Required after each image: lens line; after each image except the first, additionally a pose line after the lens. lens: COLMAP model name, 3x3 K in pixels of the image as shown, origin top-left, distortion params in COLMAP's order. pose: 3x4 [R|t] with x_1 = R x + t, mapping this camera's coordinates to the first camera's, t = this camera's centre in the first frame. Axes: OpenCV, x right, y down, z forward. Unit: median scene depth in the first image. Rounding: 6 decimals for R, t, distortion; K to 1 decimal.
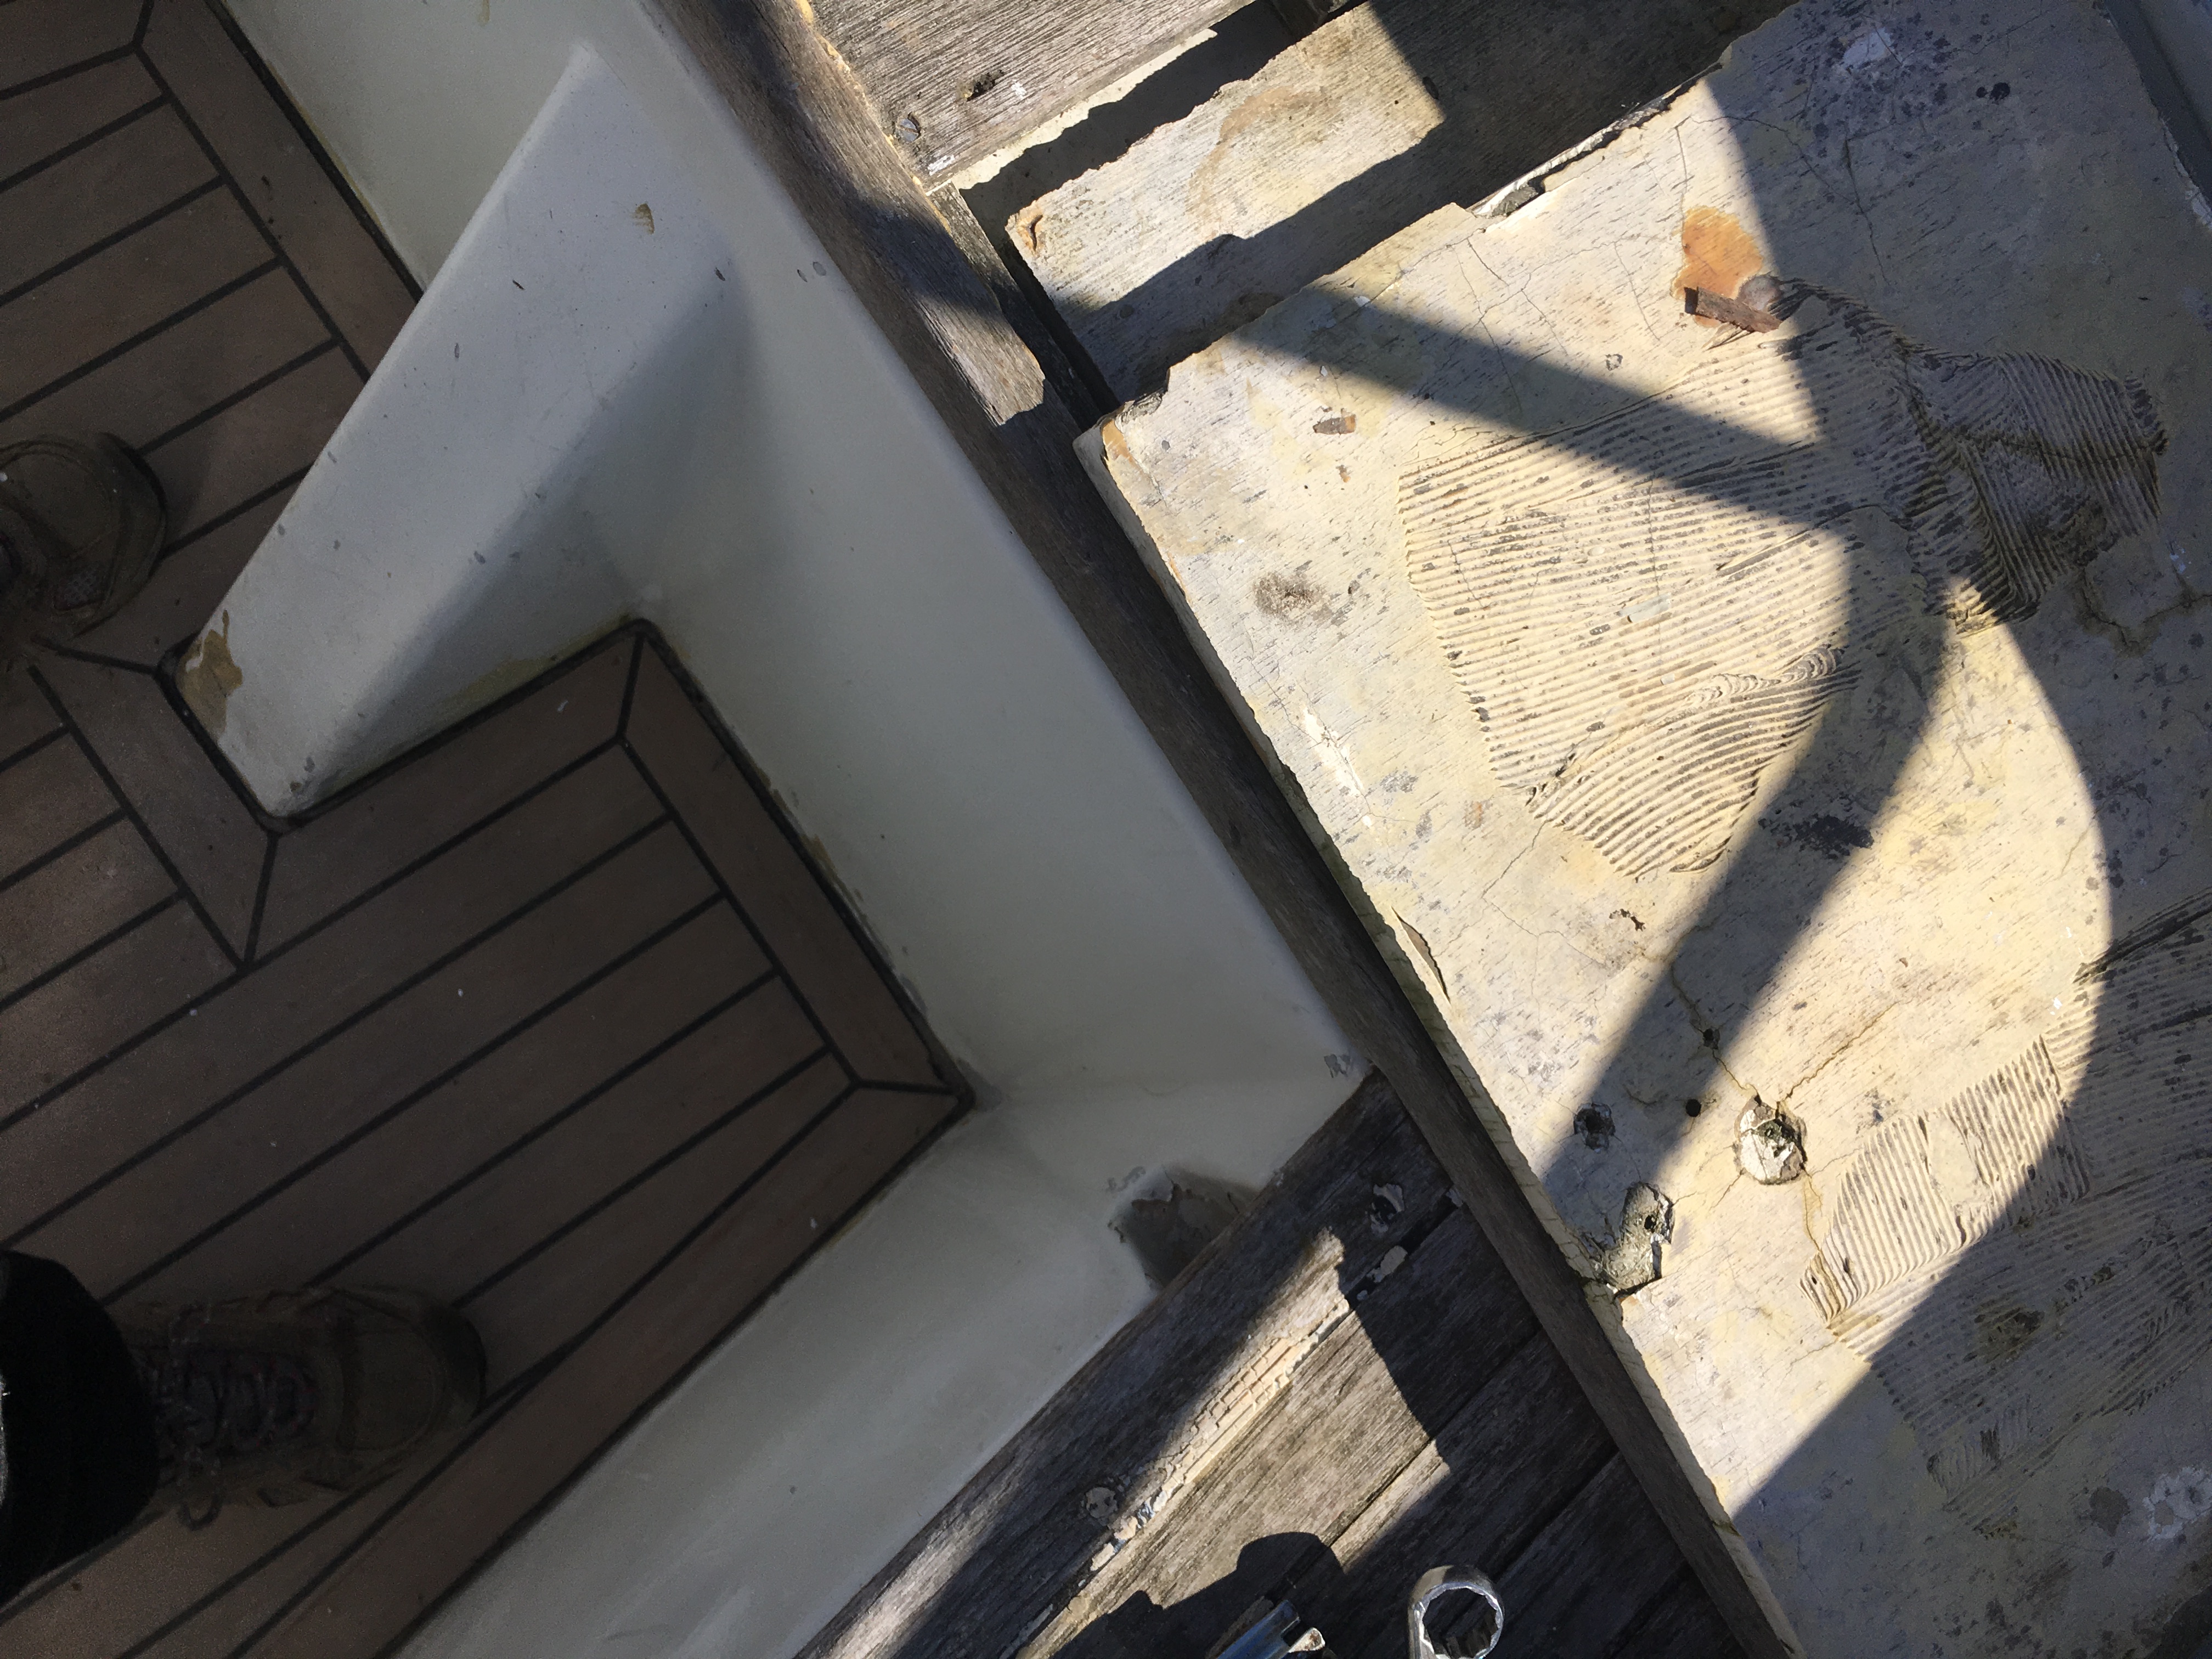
lens RADIAL K [[1881.1, 0, 1106.0], [0, 1881.1, 829.5], [0, 0, 1]] dist [0.086297, -0.089165]
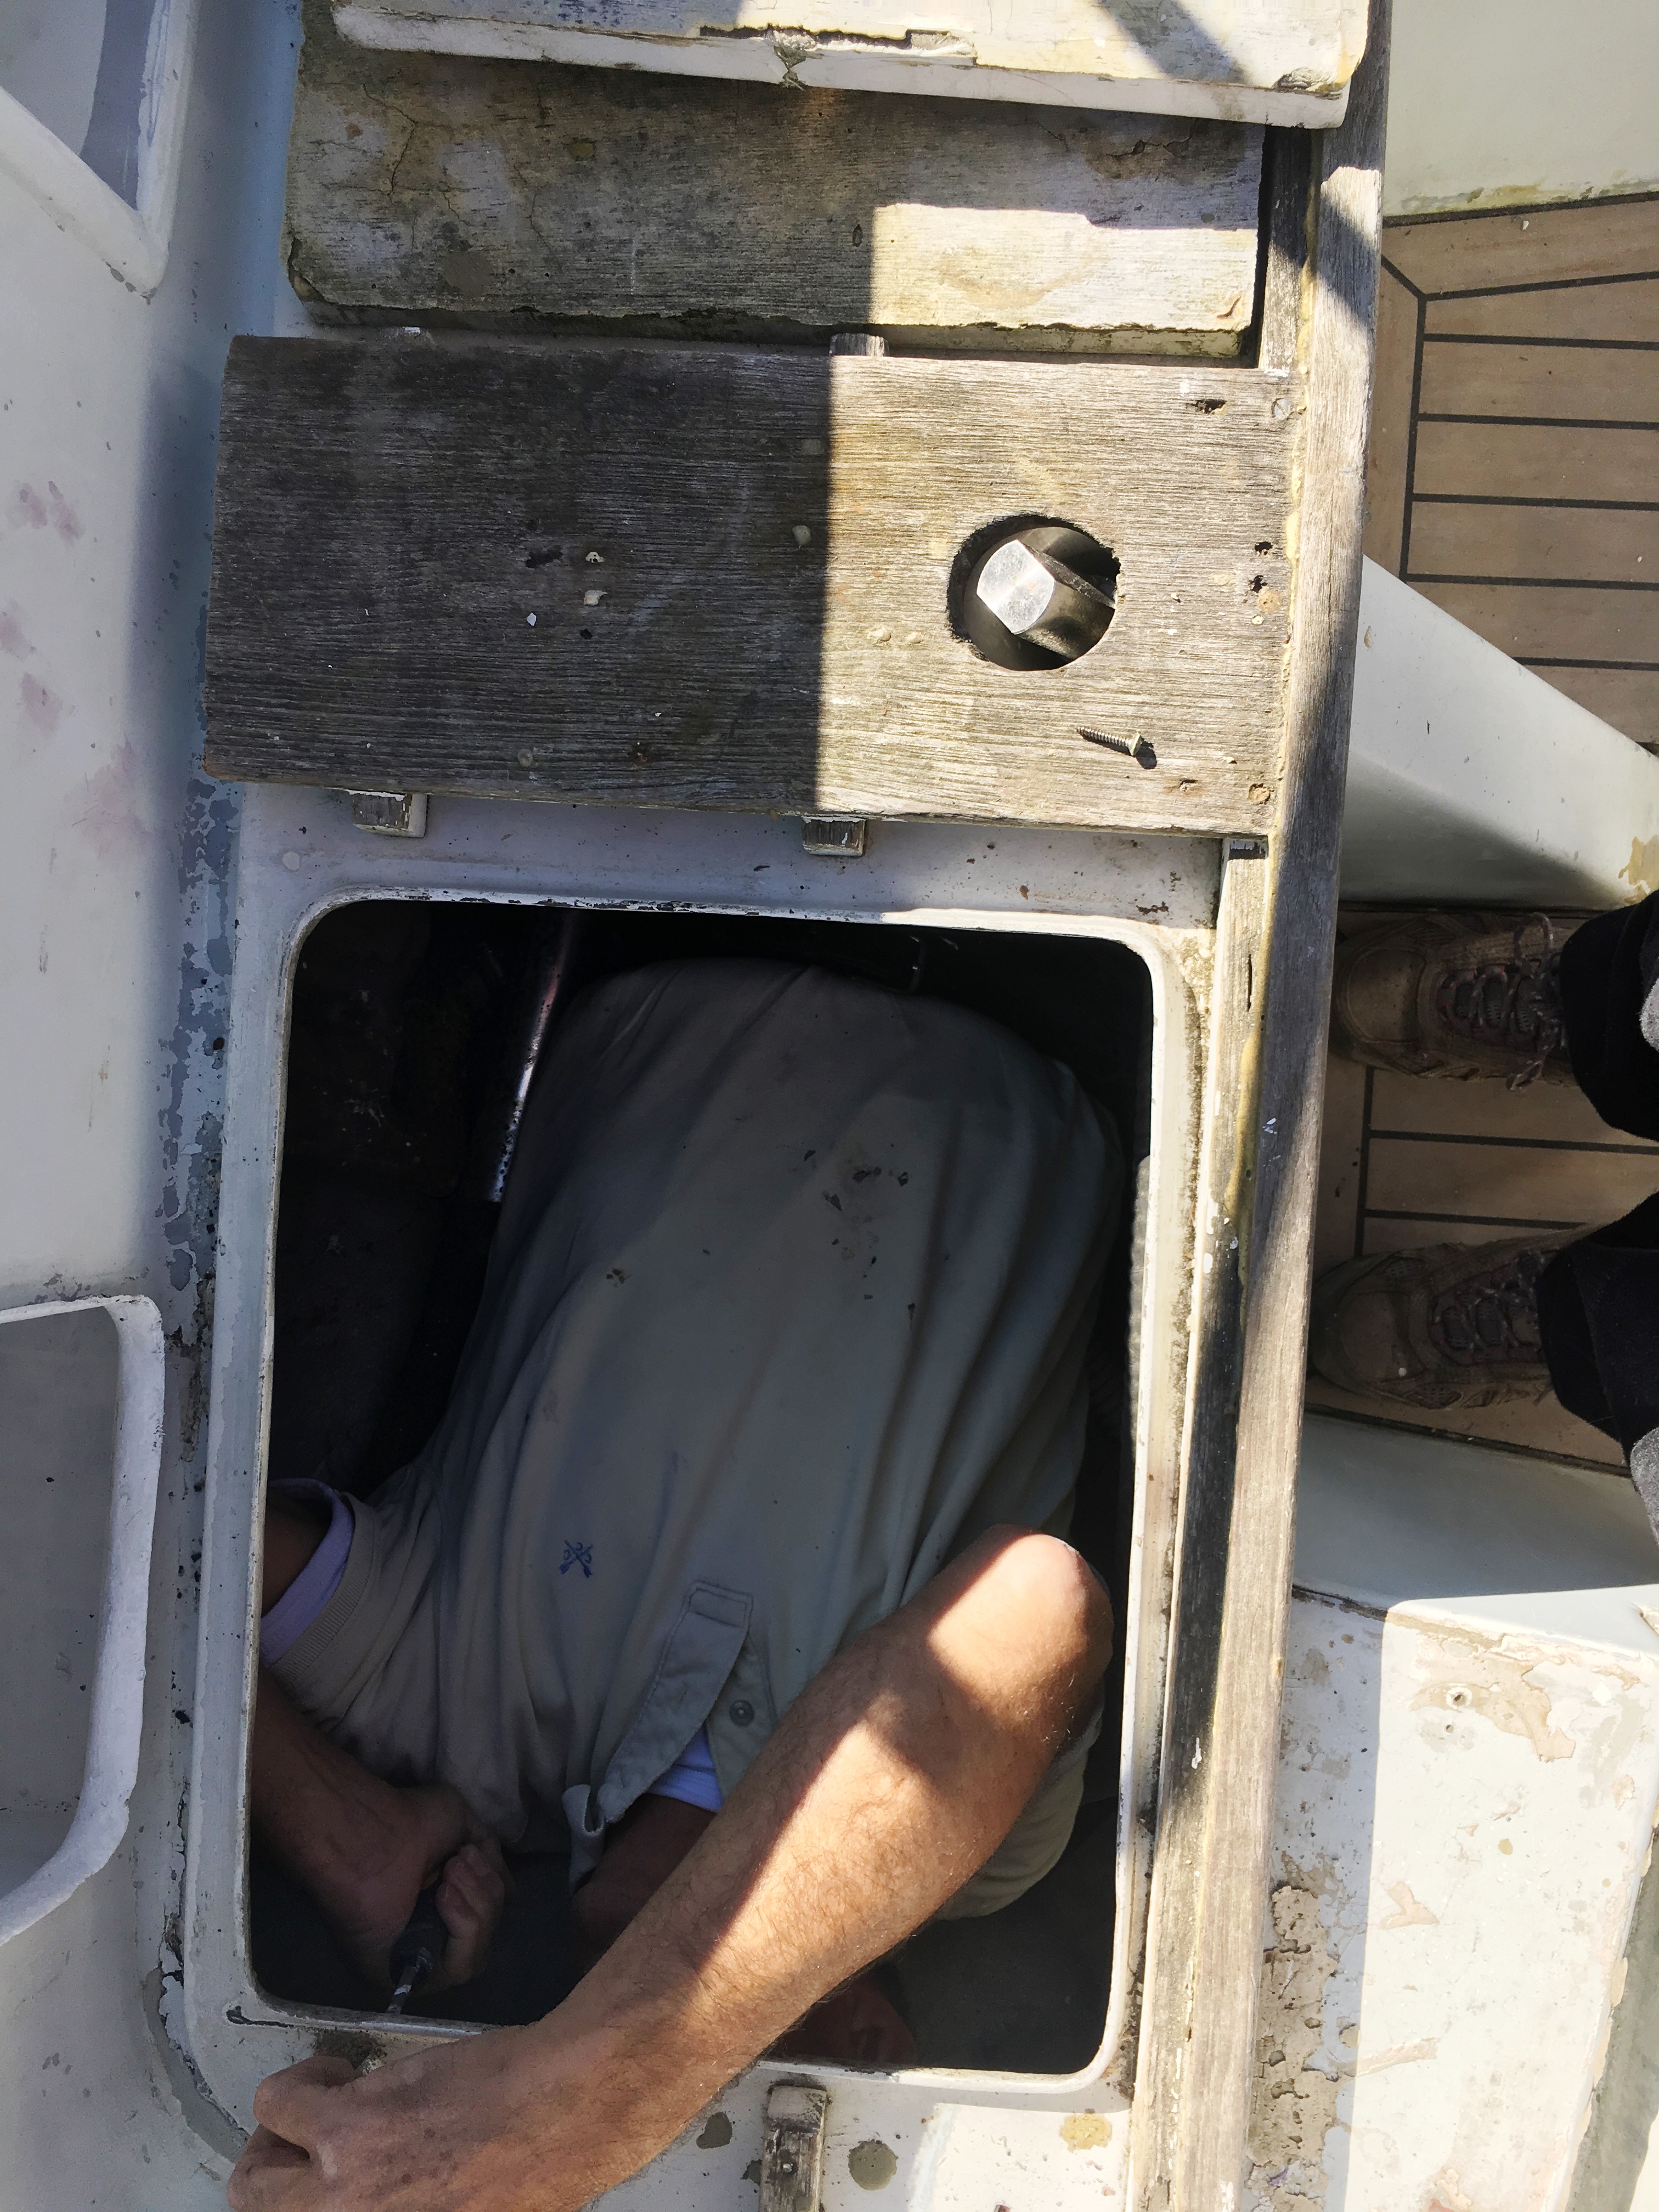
lens RADIAL K [[1881.1, 0, 828.3], [0, 1881.1, 1098.5], [0, 0, 1]] dist [0.086297, -0.089165]
pose [[-0.765864, -0.625681, -0.148241, 0.025717], [0.621203, -0.779489, 0.080645, -0.974255], [-0.166010, -0.030324, 0.985658, -0.200092]]
